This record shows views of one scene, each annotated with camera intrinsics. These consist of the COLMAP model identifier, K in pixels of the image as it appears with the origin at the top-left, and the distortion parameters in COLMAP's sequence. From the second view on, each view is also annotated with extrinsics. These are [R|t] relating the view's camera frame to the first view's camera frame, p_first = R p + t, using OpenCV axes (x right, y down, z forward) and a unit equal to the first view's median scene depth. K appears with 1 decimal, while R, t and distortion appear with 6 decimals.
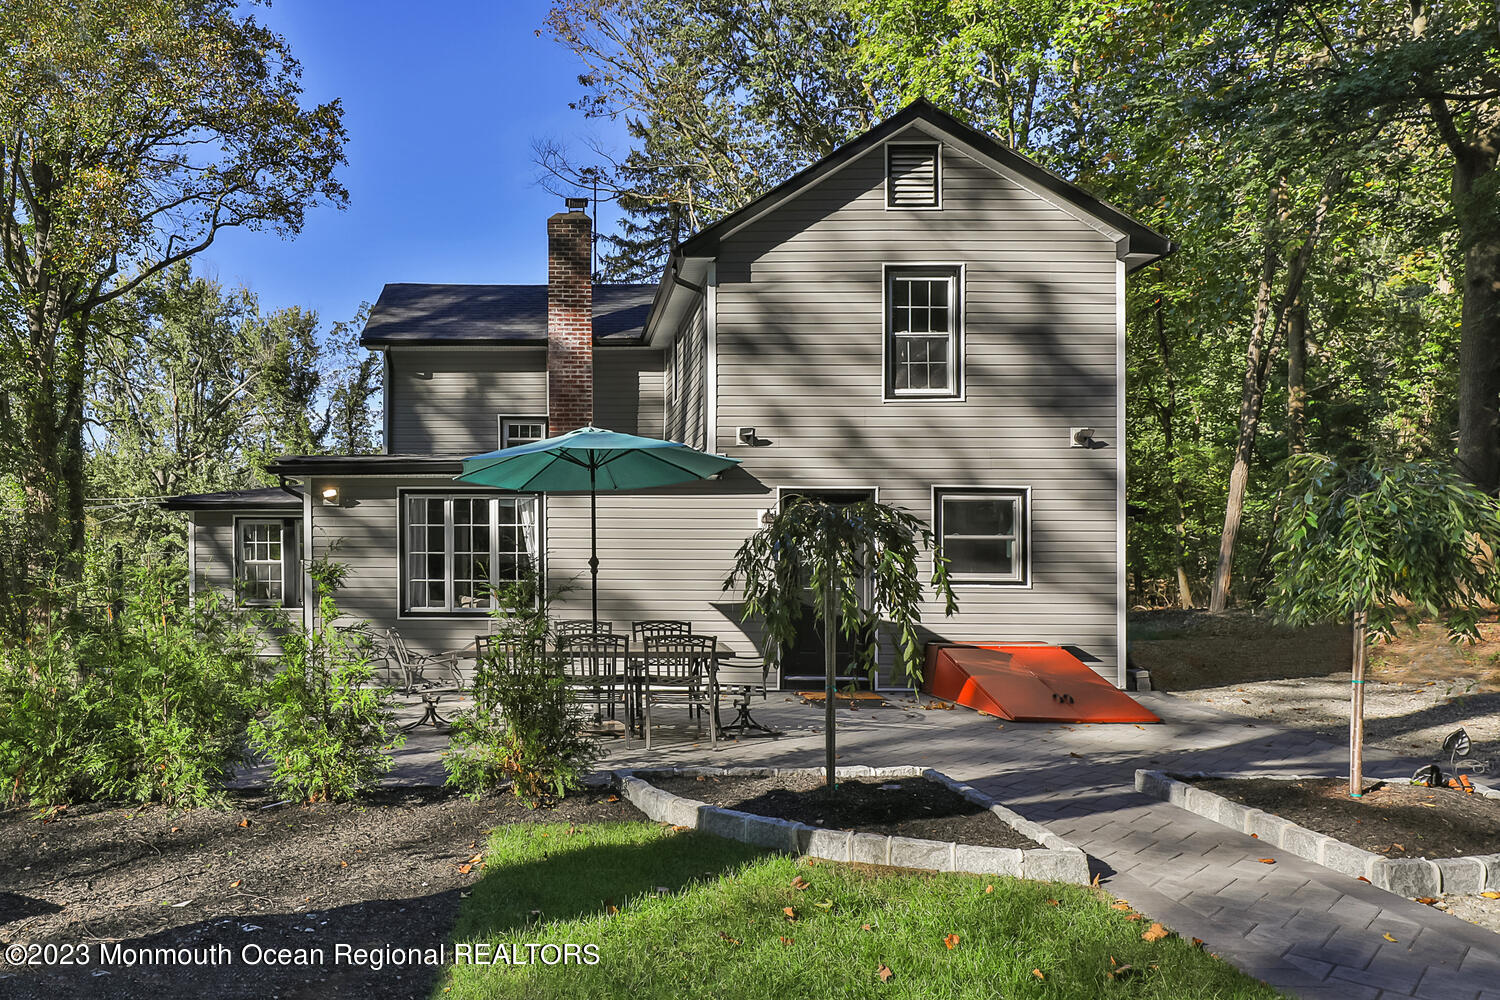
lens RADIAL K [[2160.5, 0, 750.1], [0, 2160.5, 535.5], [0, 0, 1]] dist [-0.004571, -0.064501]
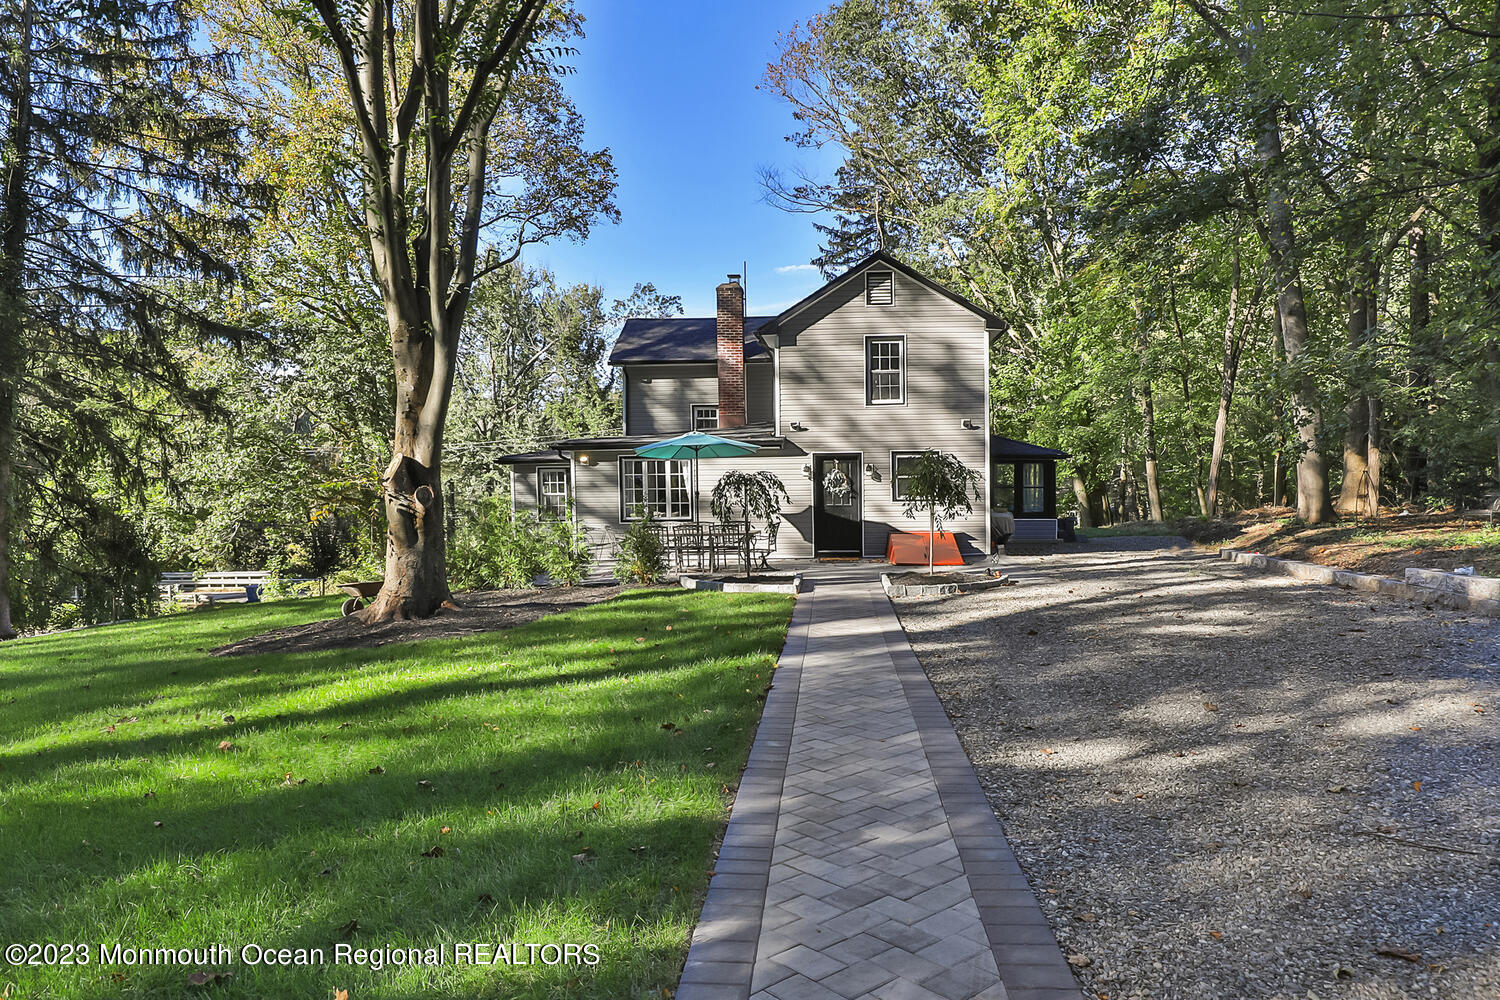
lens RADIAL K [[2160.5, 0, 750.1], [0, 2160.5, 535.5], [0, 0, 1]] dist [-0.004571, -0.064501]
pose [[0.990239, -0.010890, -0.138953, 0.219004], [0.015742, 0.999302, 0.033865, -0.014131], [0.138487, -0.035722, 0.989720, -0.891245]]
